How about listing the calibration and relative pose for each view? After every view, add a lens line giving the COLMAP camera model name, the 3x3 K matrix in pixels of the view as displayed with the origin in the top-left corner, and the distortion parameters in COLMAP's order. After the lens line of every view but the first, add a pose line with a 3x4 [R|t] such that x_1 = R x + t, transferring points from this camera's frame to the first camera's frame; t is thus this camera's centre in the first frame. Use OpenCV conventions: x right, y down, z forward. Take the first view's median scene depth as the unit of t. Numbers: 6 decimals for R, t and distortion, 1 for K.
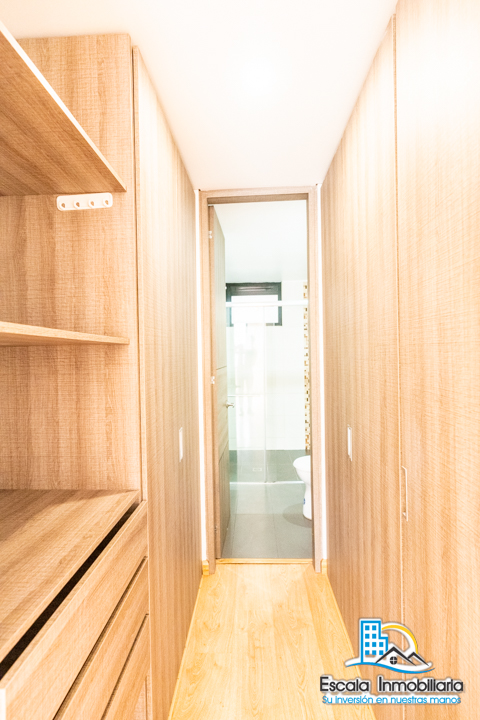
lens RADIAL K [[347.3, 0, 239.2], [0, 347.3, 362.5], [0, 0, 1]] dist [0.004589, 0.000371]
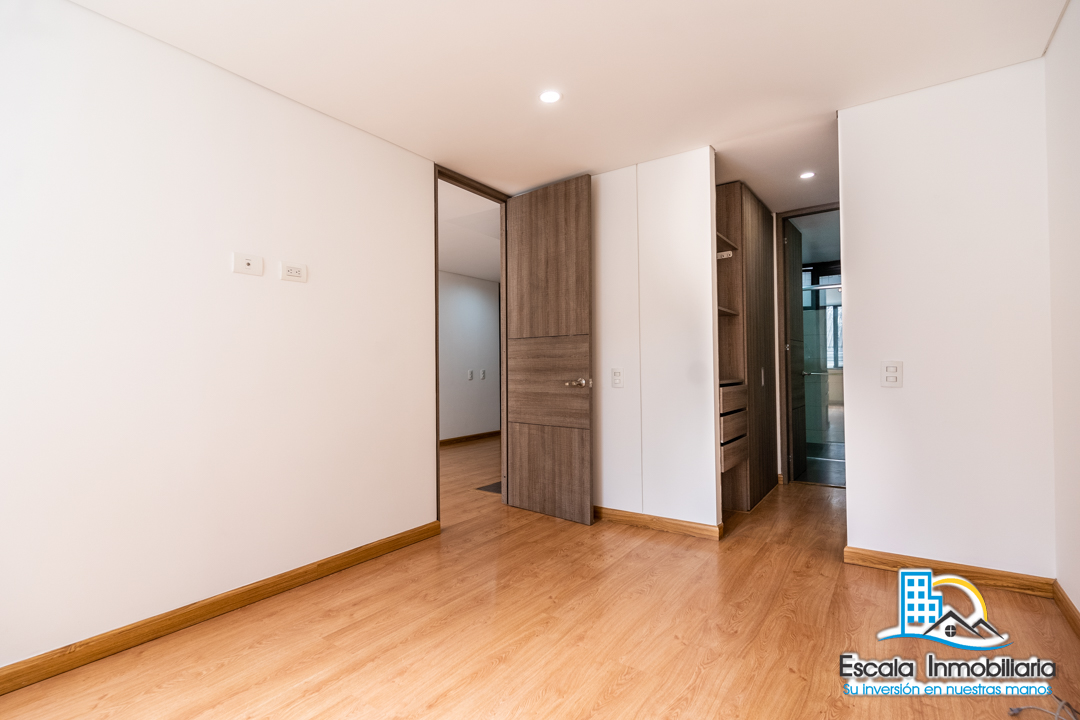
lens RADIAL K [[520.9, 0, 535.7], [0, 520.9, 368.2], [0, 0, 1]] dist [0.004589, 0.000371]
pose [[0.843608, -0.001145, -0.536959, 0.138960], [-0.009878, 0.999795, -0.017651, 0.128999], [0.536869, 0.020195, 0.843424, -0.914079]]
